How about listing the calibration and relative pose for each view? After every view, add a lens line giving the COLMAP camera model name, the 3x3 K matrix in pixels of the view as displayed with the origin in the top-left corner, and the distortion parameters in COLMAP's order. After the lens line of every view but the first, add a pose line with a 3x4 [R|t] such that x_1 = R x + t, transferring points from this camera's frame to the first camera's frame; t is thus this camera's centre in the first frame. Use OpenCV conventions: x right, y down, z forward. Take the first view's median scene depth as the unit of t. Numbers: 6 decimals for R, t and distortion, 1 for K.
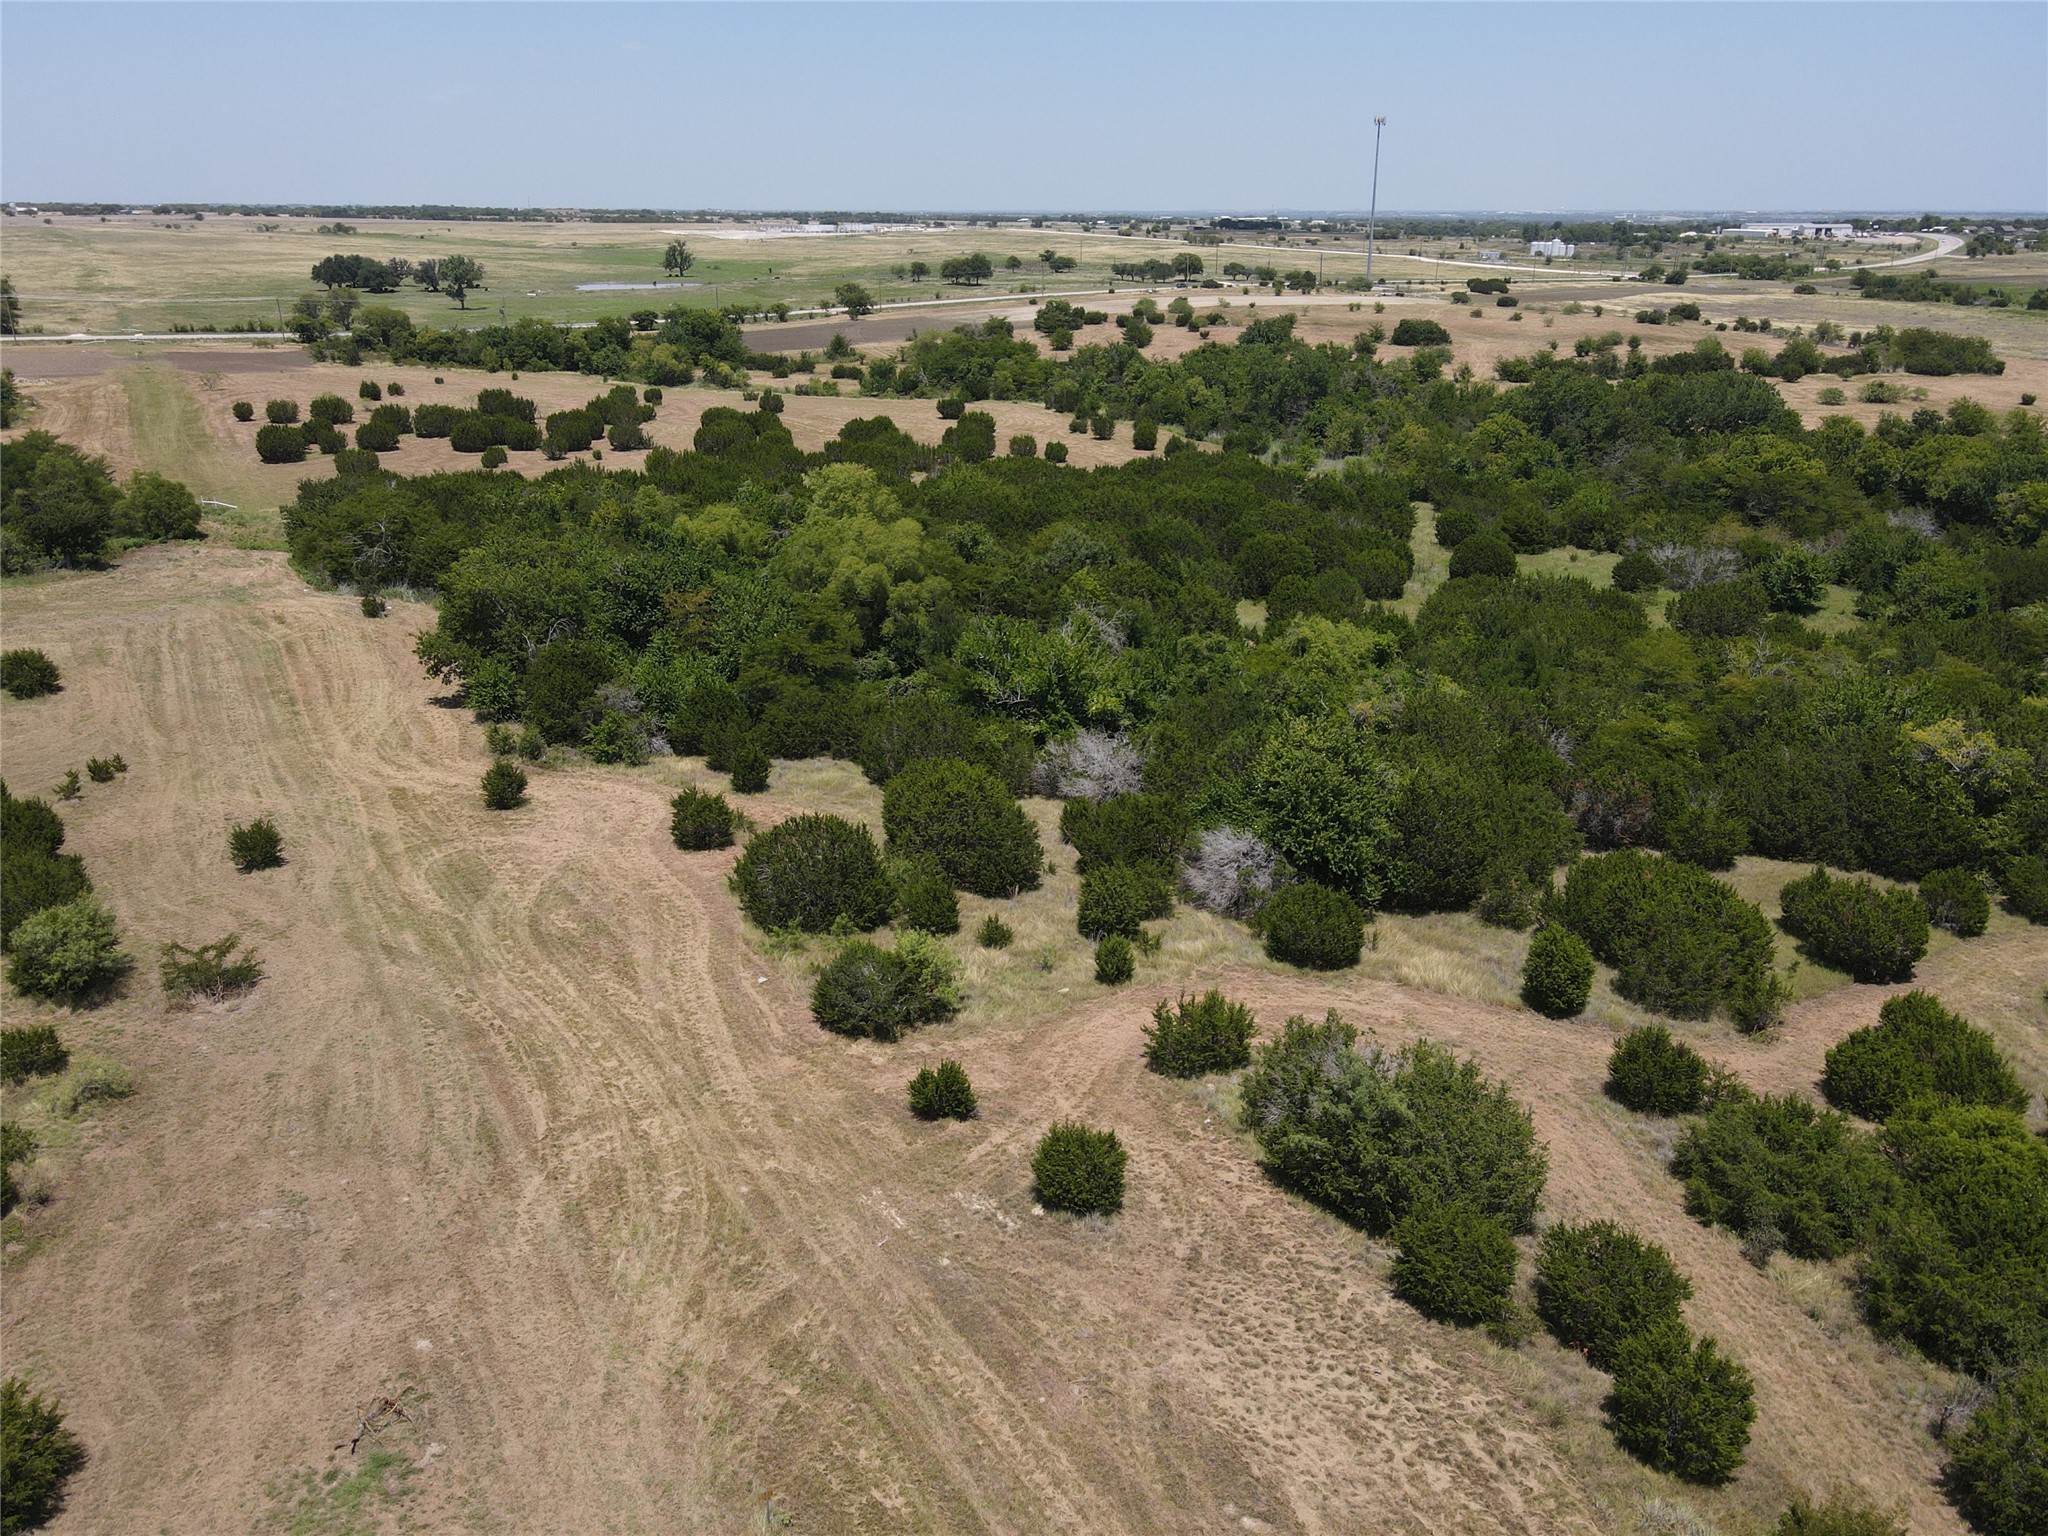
lens RADIAL K [[1510.7, 0, 1029.0], [0, 1510.7, 767.8], [0, 0, 1]] dist [0.009212, 0.011362]
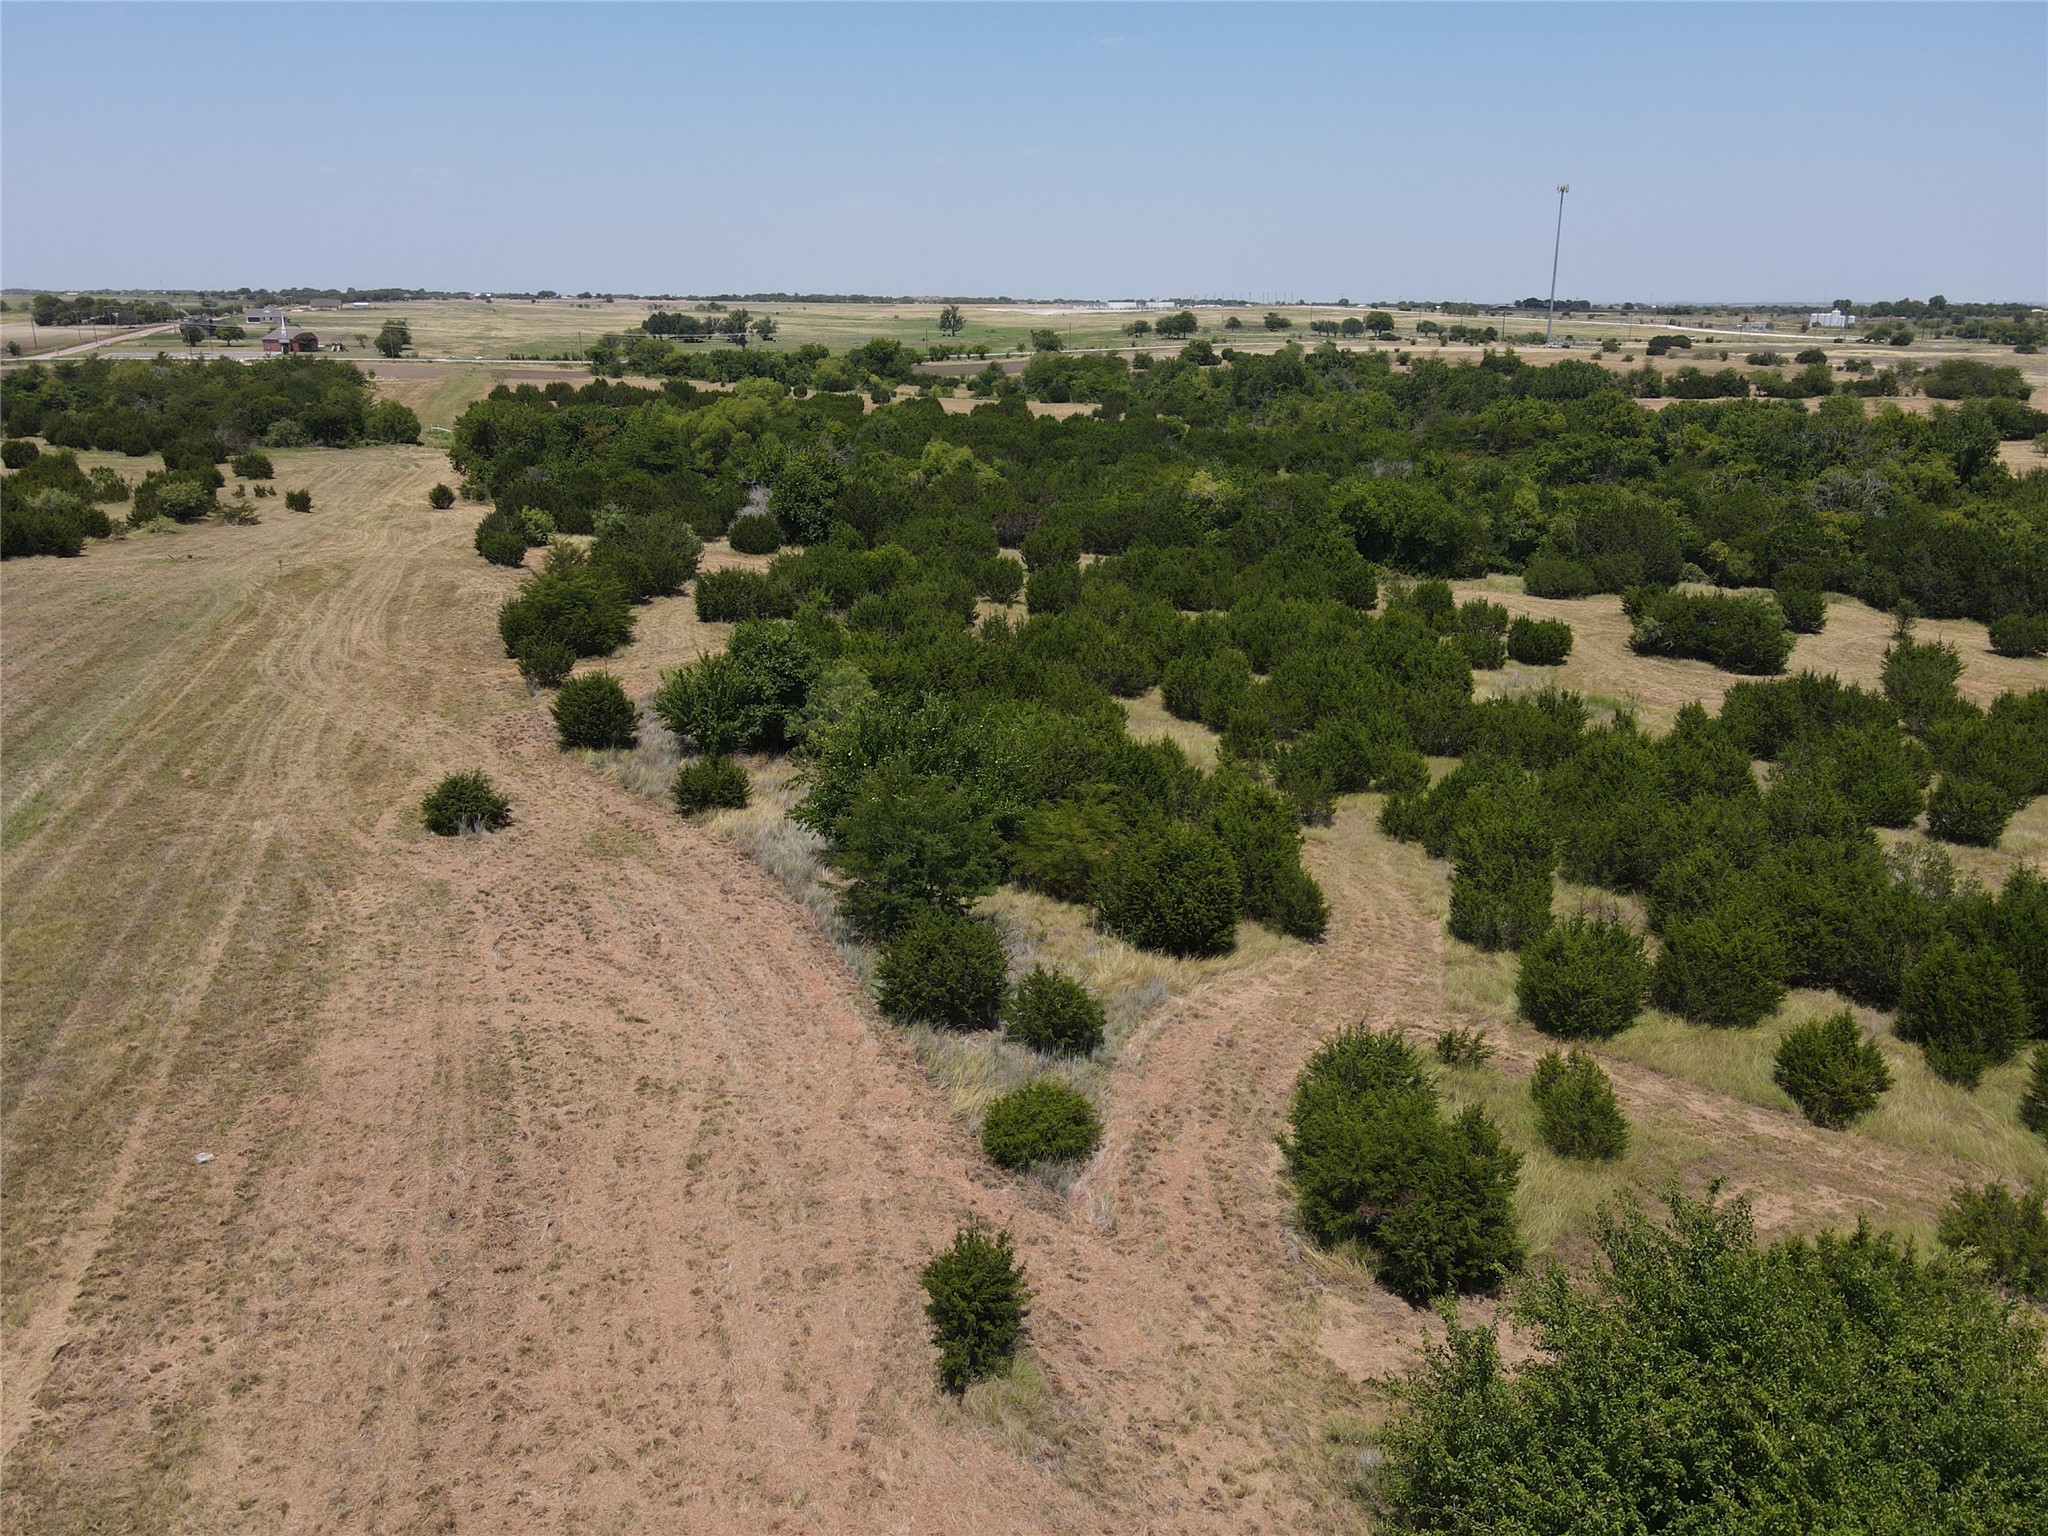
lens RADIAL K [[1510.7, 0, 1027.0], [0, 1510.7, 767.2], [0, 0, 1]] dist [0.009212, 0.011362]
pose [[0.971759, 0.069074, -0.225638, 0.215960], [-0.081857, 0.995498, -0.047788, 0.101911], [0.221322, 0.064908, 0.973038, -0.166367]]
